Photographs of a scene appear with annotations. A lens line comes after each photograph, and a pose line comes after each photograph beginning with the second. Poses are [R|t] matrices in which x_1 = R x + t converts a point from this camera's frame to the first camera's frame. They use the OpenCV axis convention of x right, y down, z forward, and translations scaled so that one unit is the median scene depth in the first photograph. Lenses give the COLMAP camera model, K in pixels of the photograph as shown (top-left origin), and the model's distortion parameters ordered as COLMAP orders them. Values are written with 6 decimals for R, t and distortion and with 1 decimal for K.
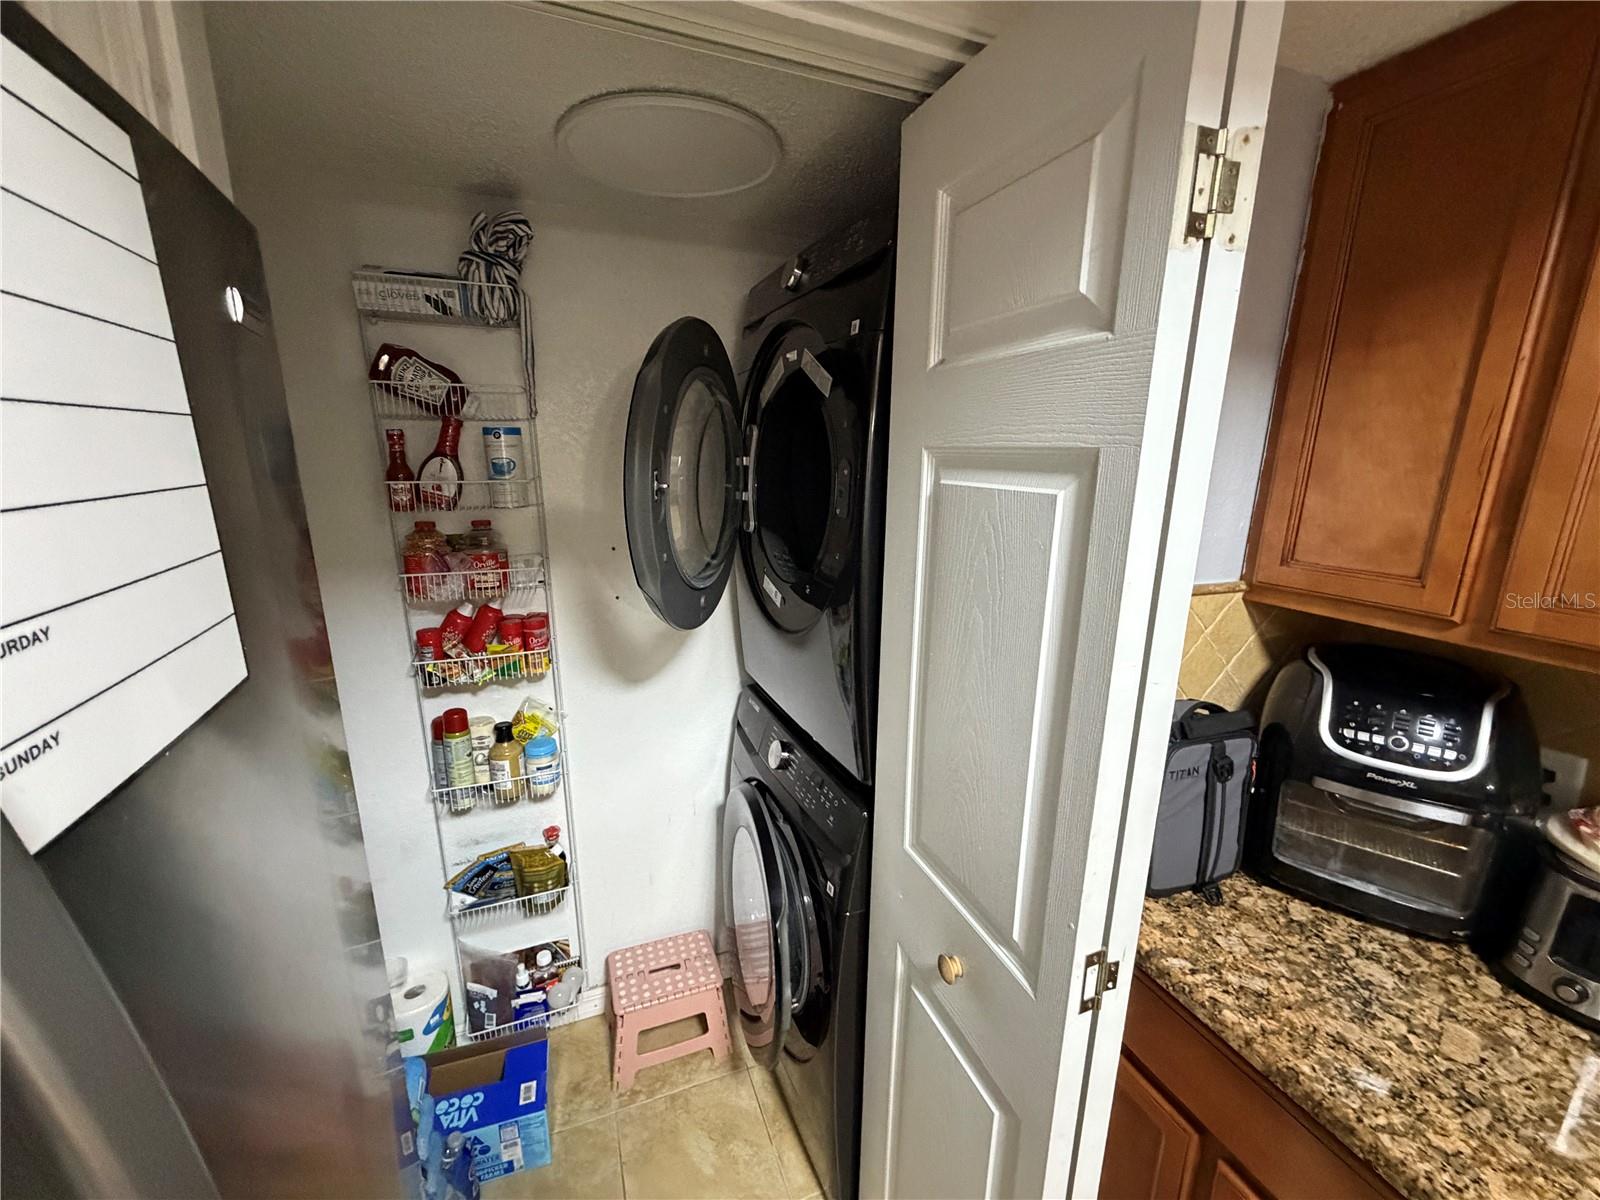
lens RADIAL K [[637.5, 0, 794.1], [0, 637.5, 602.4], [0, 0, 1]] dist [0.001368, -0.000315]
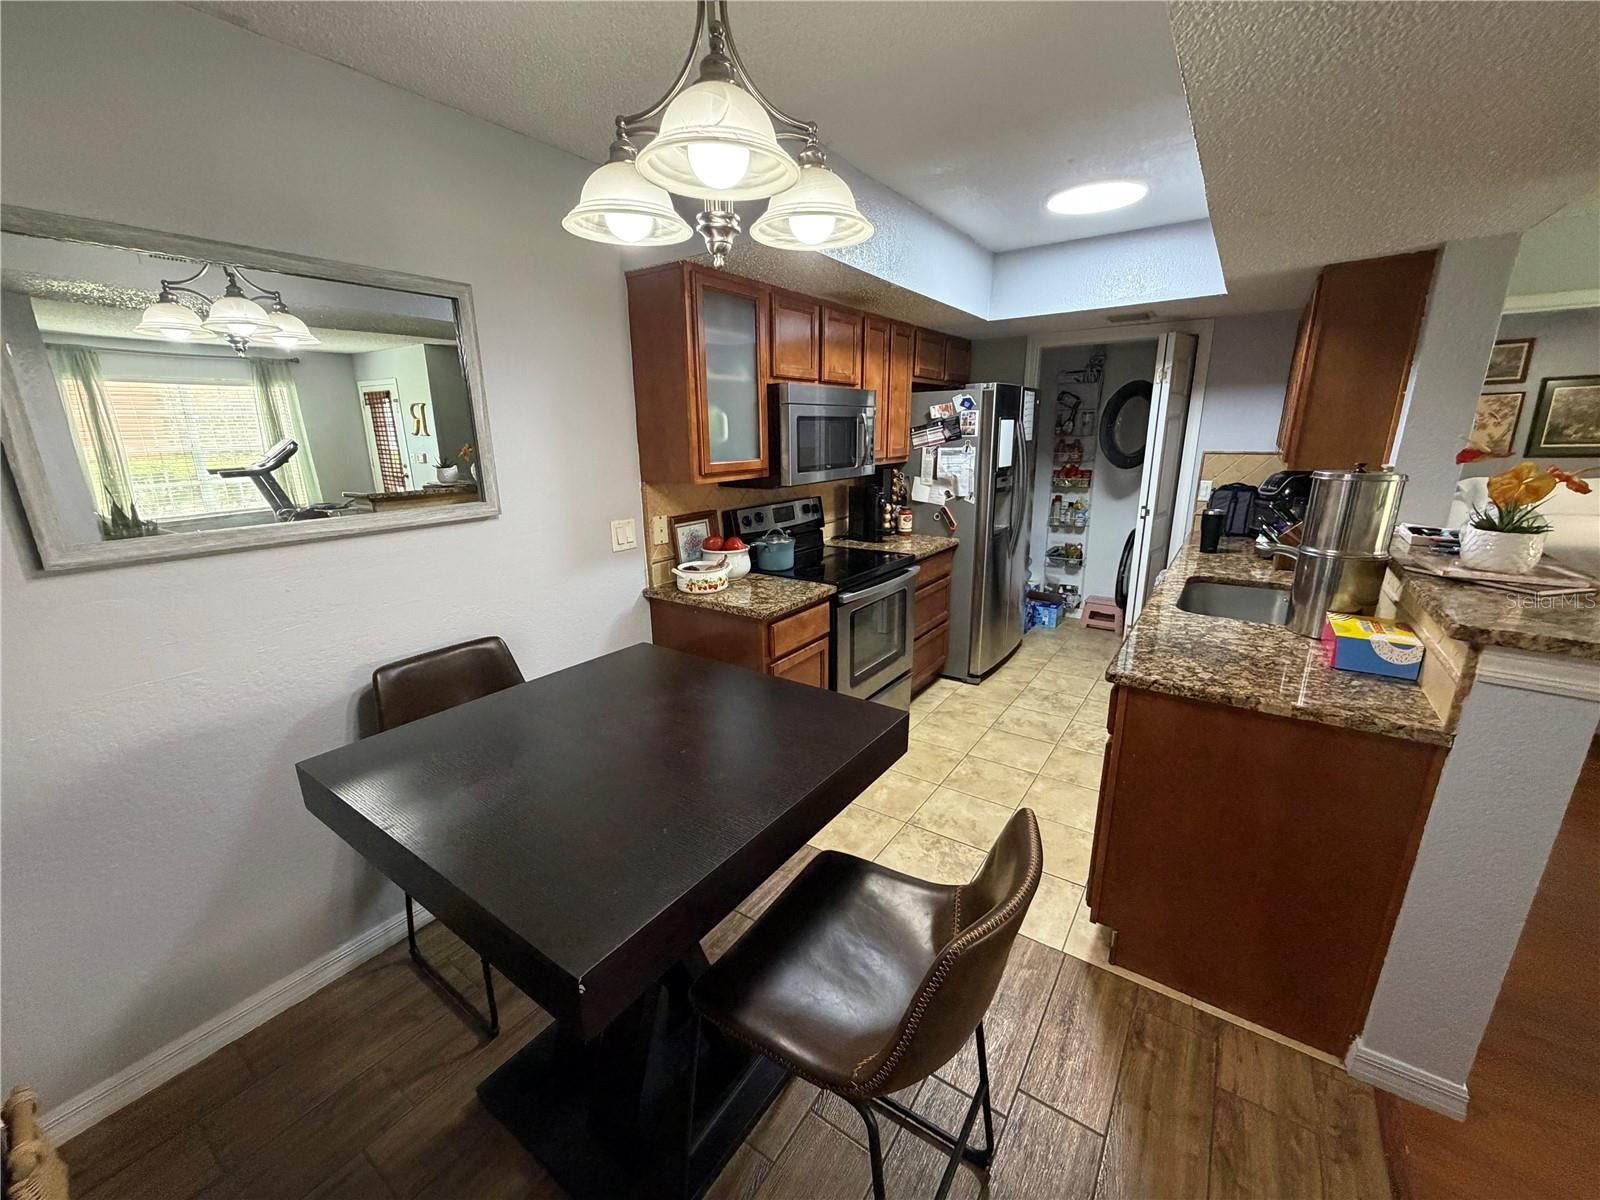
lens RADIAL K [[637.5, 0, 796.8], [0, 637.5, 599.8], [0, 0, 1]] dist [0.001368, -0.000315]
pose [[0.559317, 0.197876, -0.804990, 1.630626], [-0.171024, 0.977745, 0.121512, 0.569544], [0.811120, 0.069709, 0.580711, -2.206527]]
